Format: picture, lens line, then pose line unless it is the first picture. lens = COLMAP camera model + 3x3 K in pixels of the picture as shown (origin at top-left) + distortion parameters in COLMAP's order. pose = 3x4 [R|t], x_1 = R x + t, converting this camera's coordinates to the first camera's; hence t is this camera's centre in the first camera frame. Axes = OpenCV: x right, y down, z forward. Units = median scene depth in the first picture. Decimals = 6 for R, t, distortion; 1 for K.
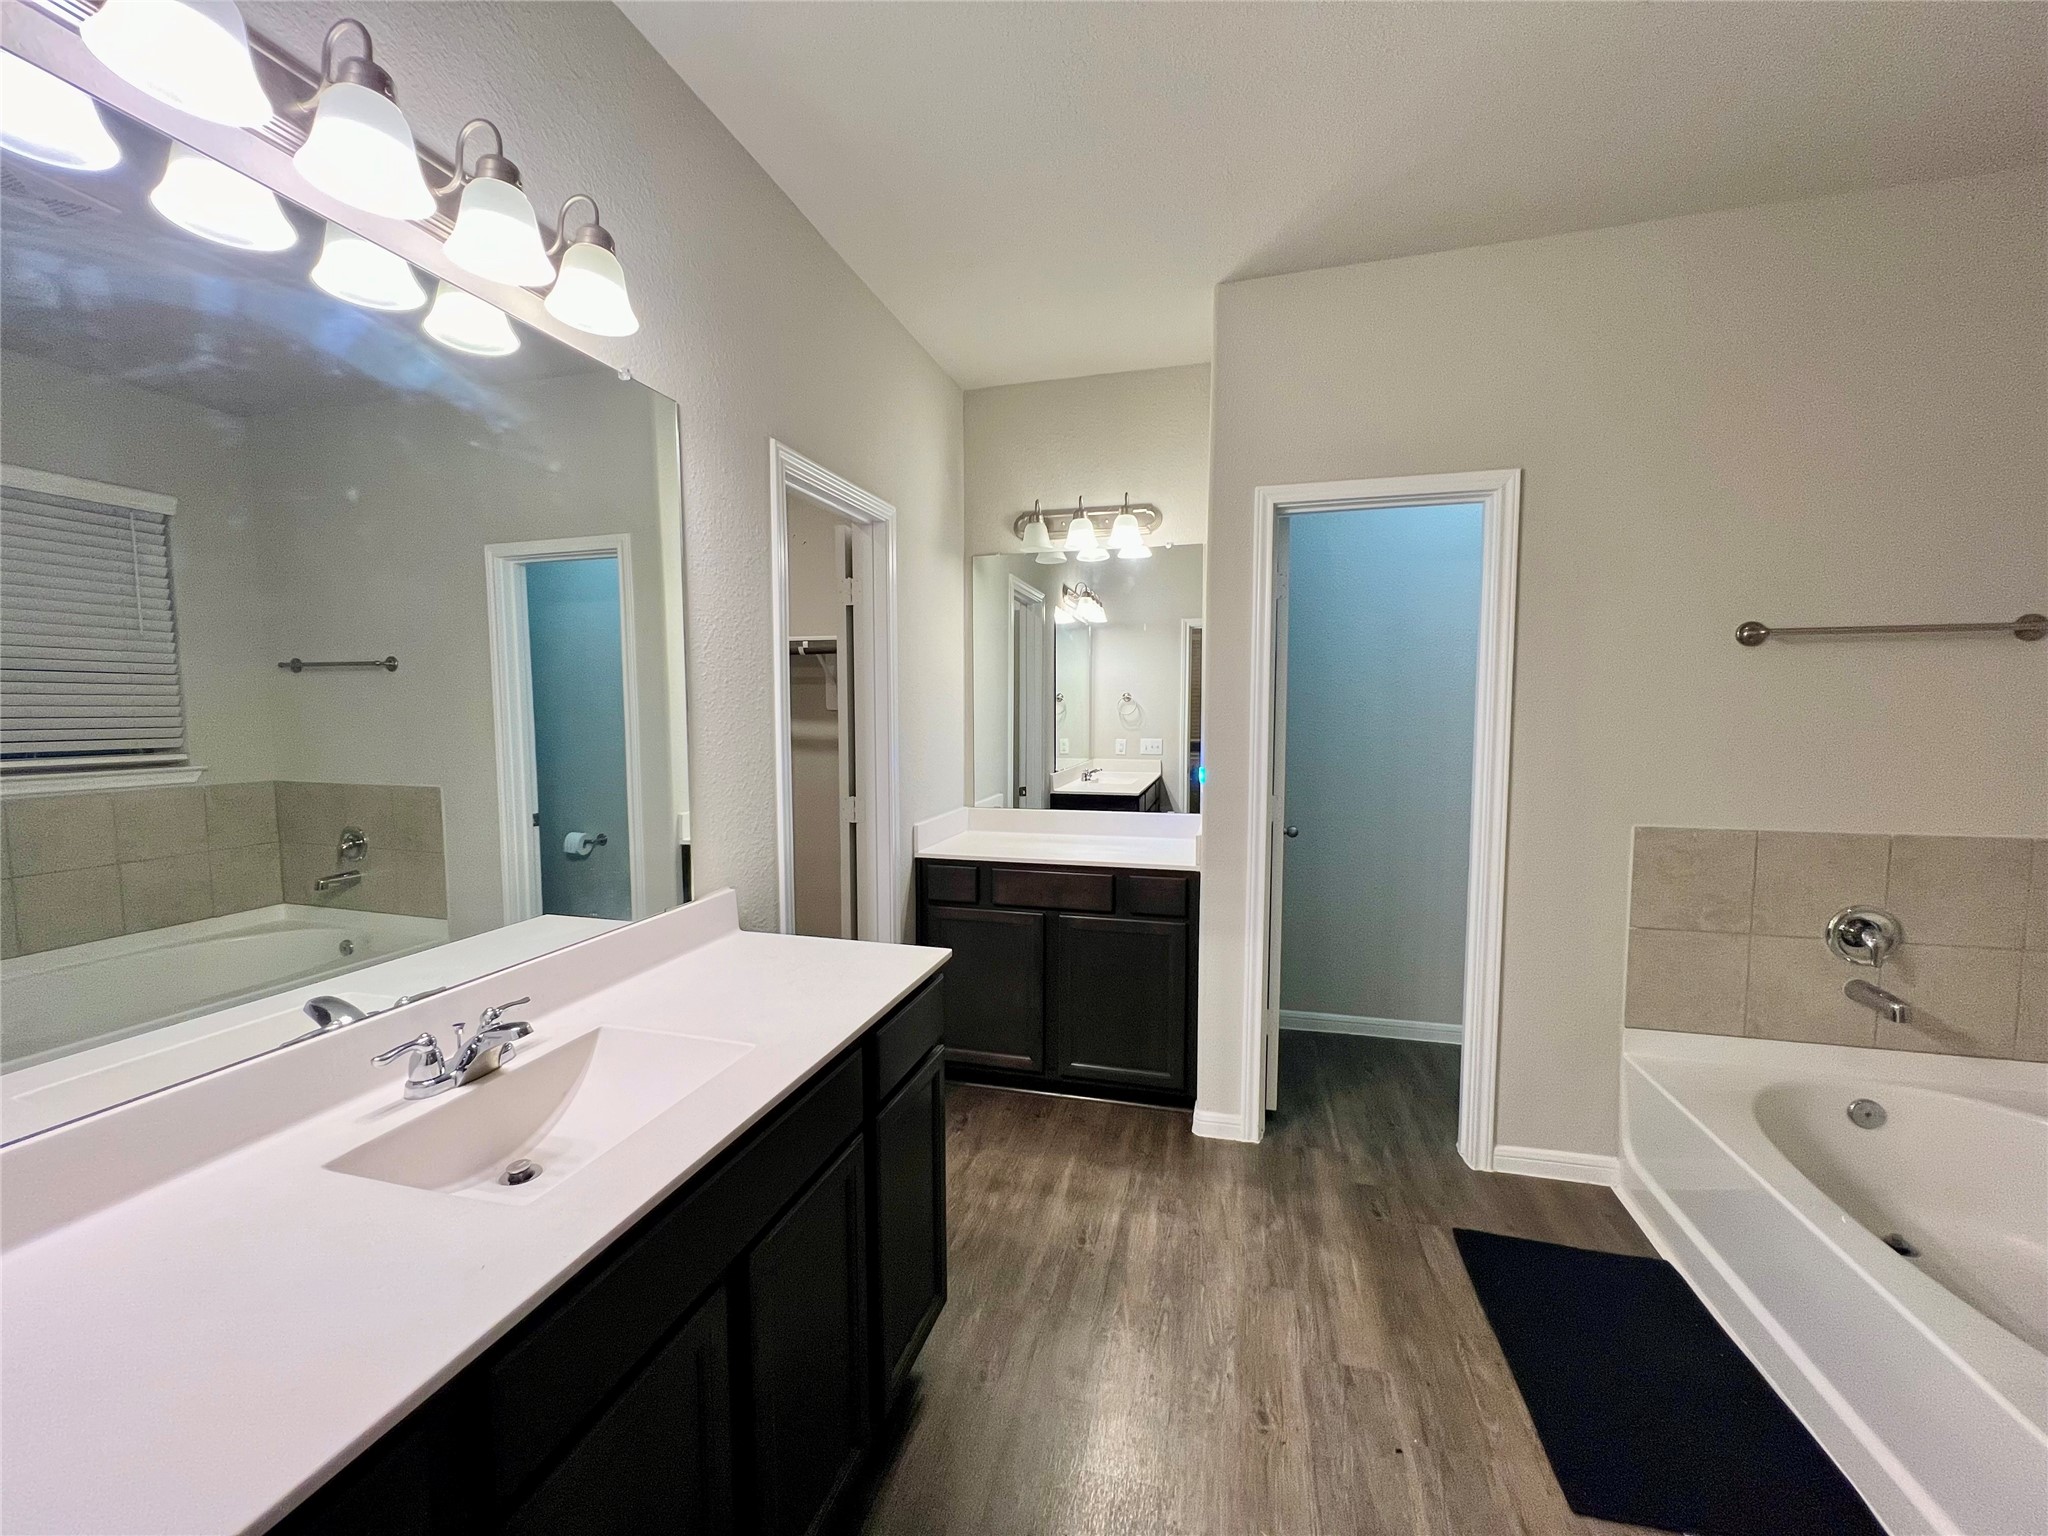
lens RADIAL K [[795.5, 0, 1024.0], [0, 795.5, 768.0], [0, 0, 1]] dist [0.000151, -0.000006]
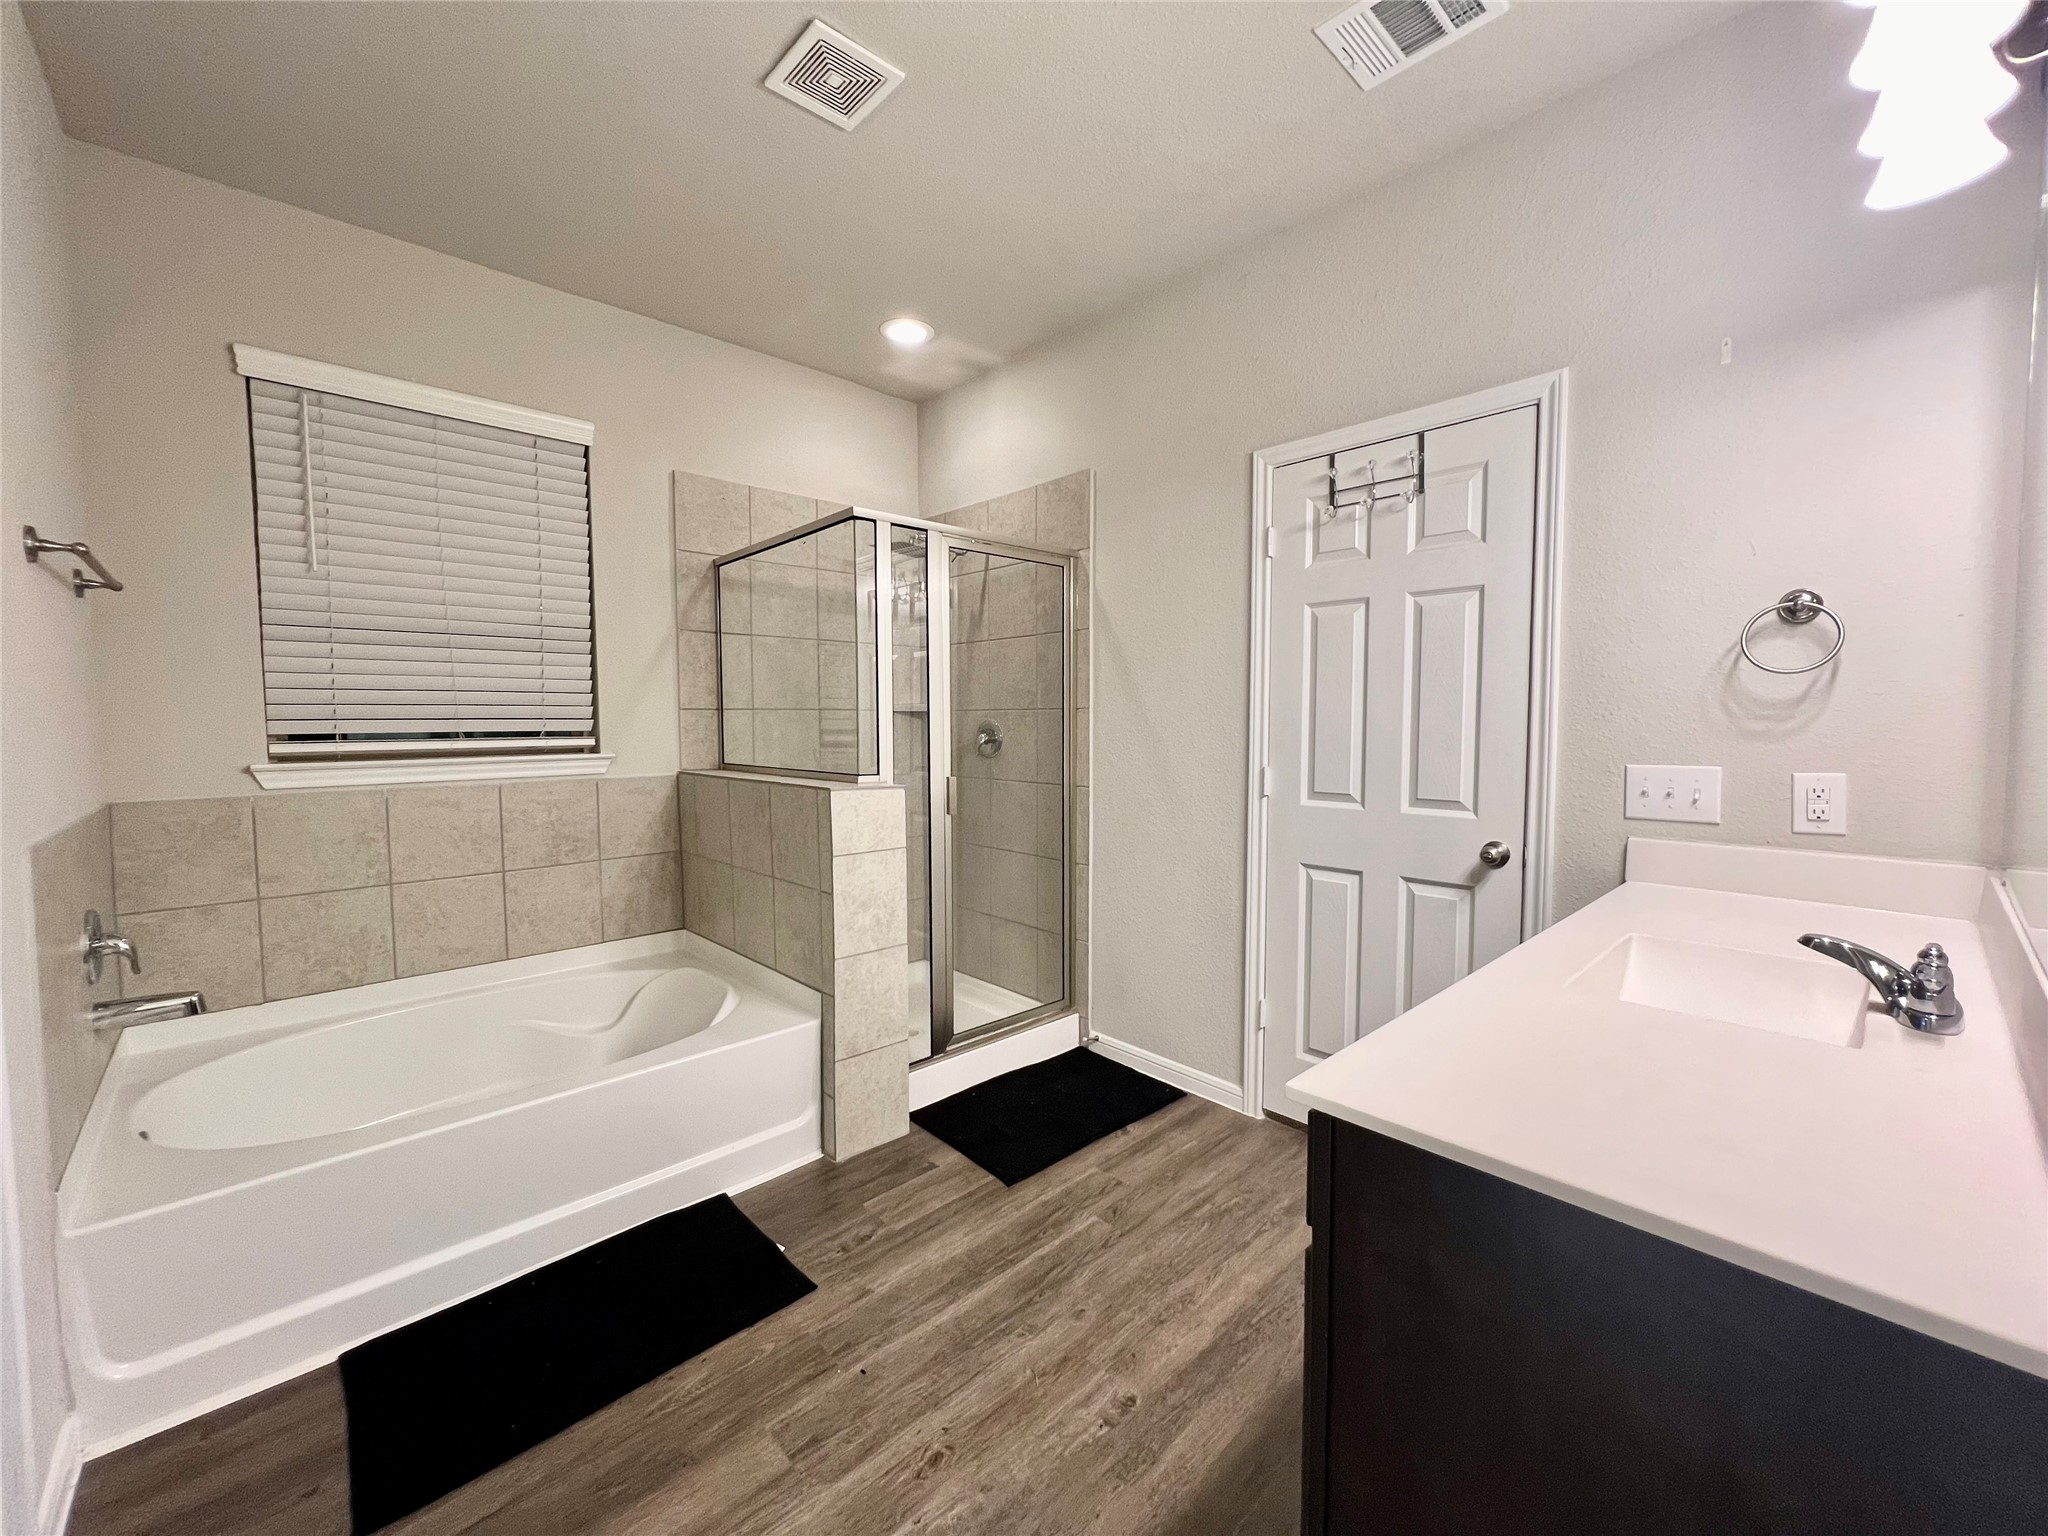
lens RADIAL K [[810.4, 0, 1024.0], [0, 810.4, 768.0], [0, 0, 1]] dist [0.006954, 0.000050]
pose [[-0.848256, -0.023923, 0.529045, -0.223265], [0.046186, 0.991831, 0.118903, -0.030588], [-0.527568, 0.125294, -0.840222, 1.532283]]
